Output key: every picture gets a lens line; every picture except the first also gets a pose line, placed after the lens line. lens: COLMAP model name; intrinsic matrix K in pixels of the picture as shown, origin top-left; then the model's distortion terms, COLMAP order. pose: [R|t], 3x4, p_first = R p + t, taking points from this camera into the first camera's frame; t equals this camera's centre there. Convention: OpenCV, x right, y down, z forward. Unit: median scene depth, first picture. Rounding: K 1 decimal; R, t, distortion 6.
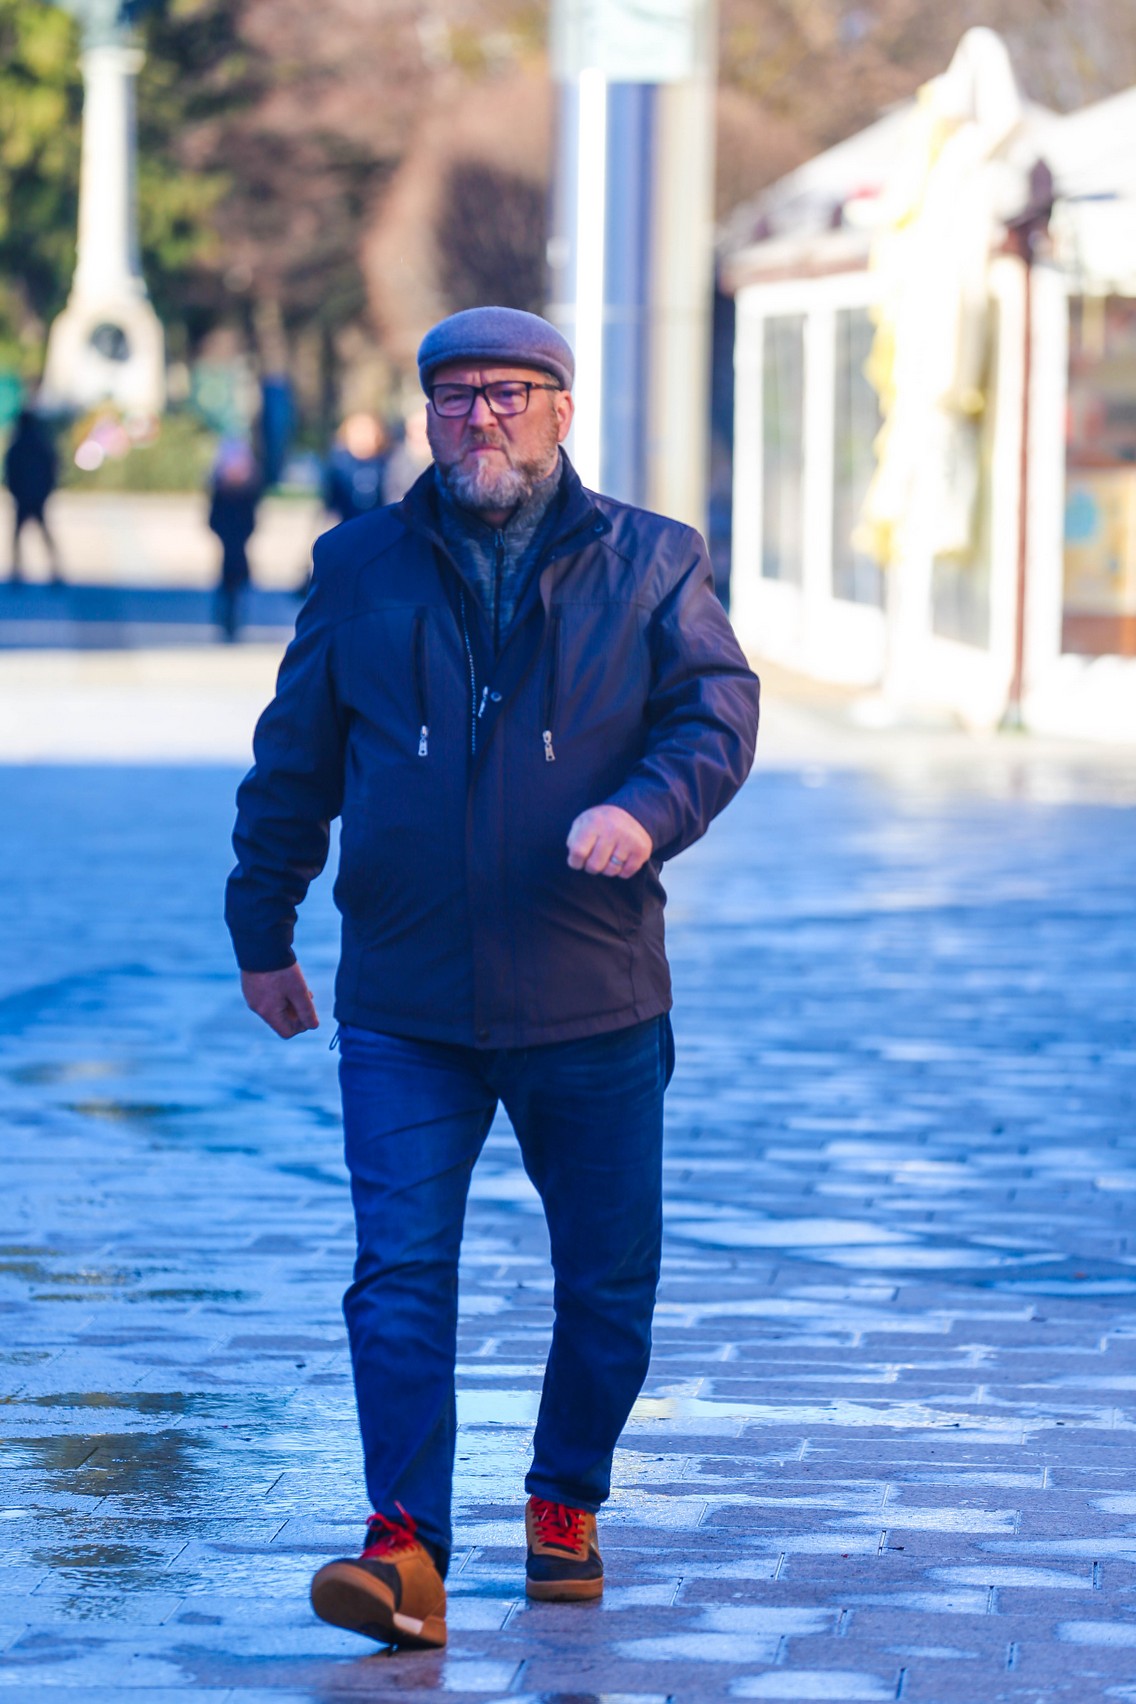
lens RADIAL K [[9799.7, 0, 567.9], [0, 9799.7, 851.6], [0, 0, 1]] dist [-0.246754, 0.000000]
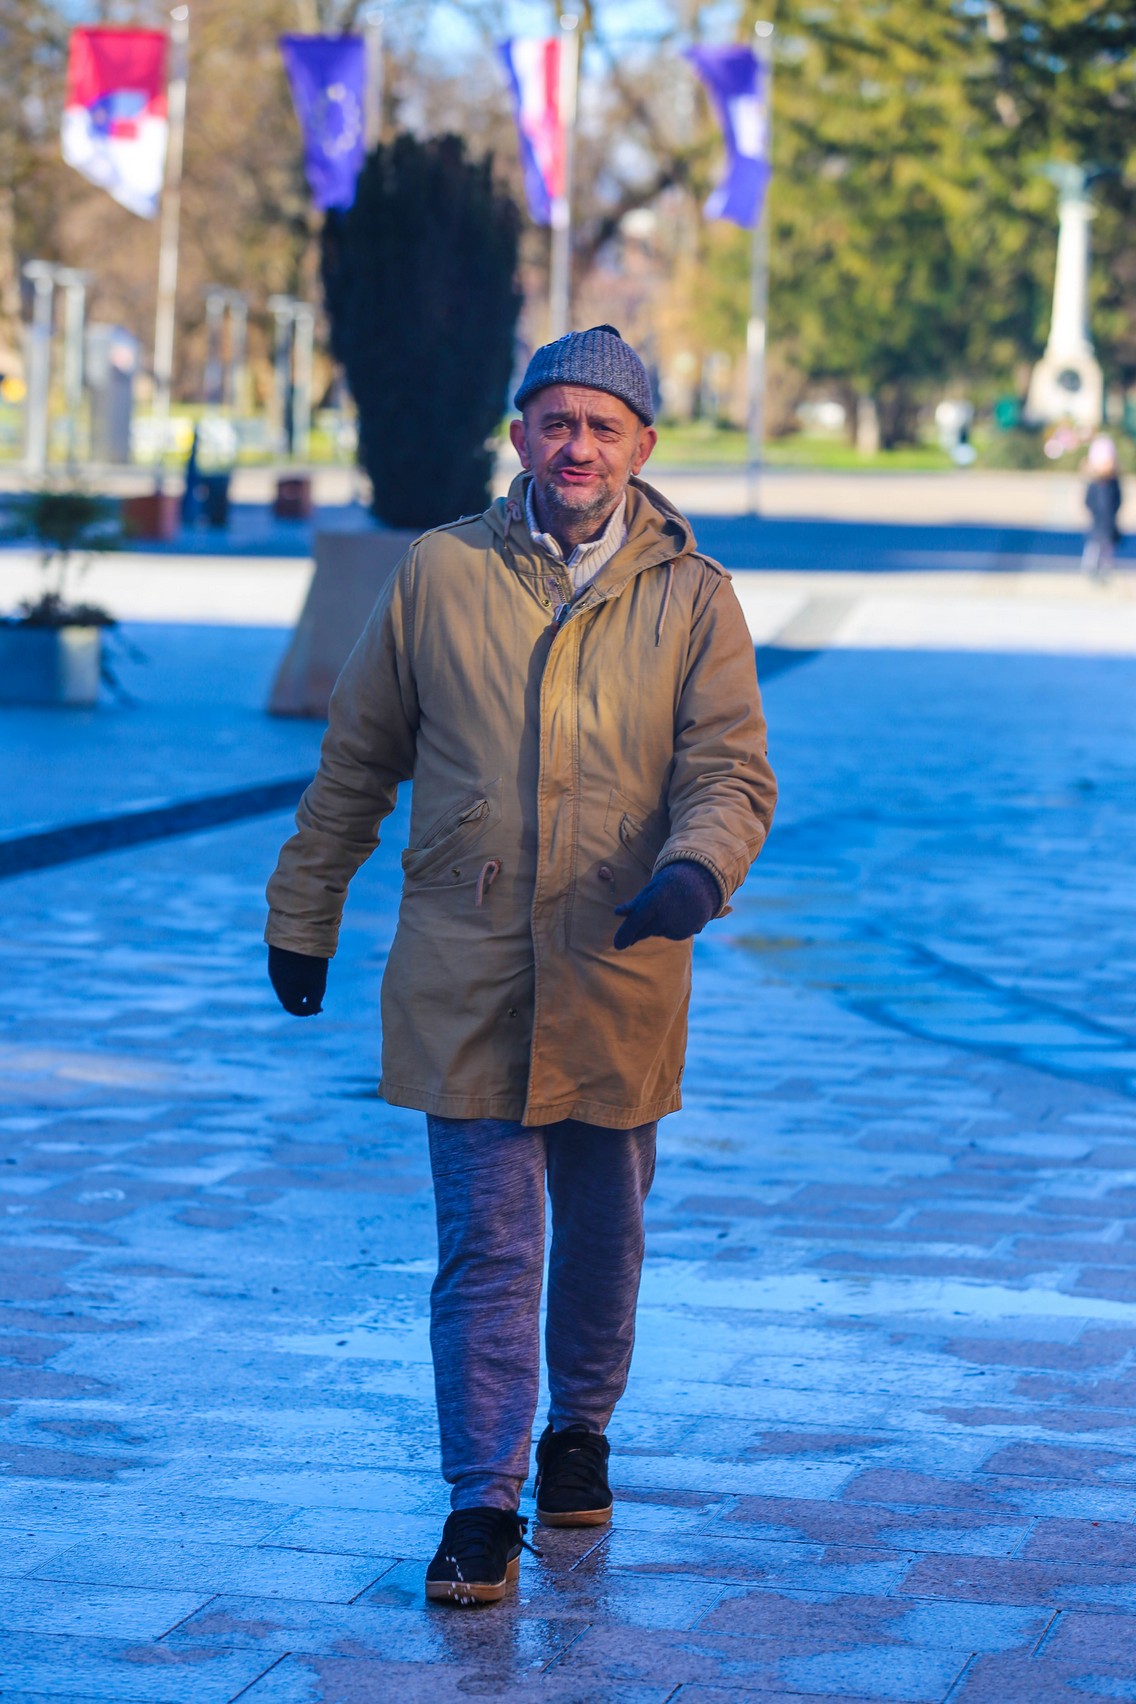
lens RADIAL K [[5490.1, 0, 568.2], [0, 5490.1, 853.4], [0, 0, 1]] dist [-0.537356, 0.000000]
pose [[0.987518, 0.025945, -0.155355, 0.045022], [-0.020907, 0.999204, 0.033973, -0.010037], [0.156113, -0.030301, 0.987274, 0.346841]]
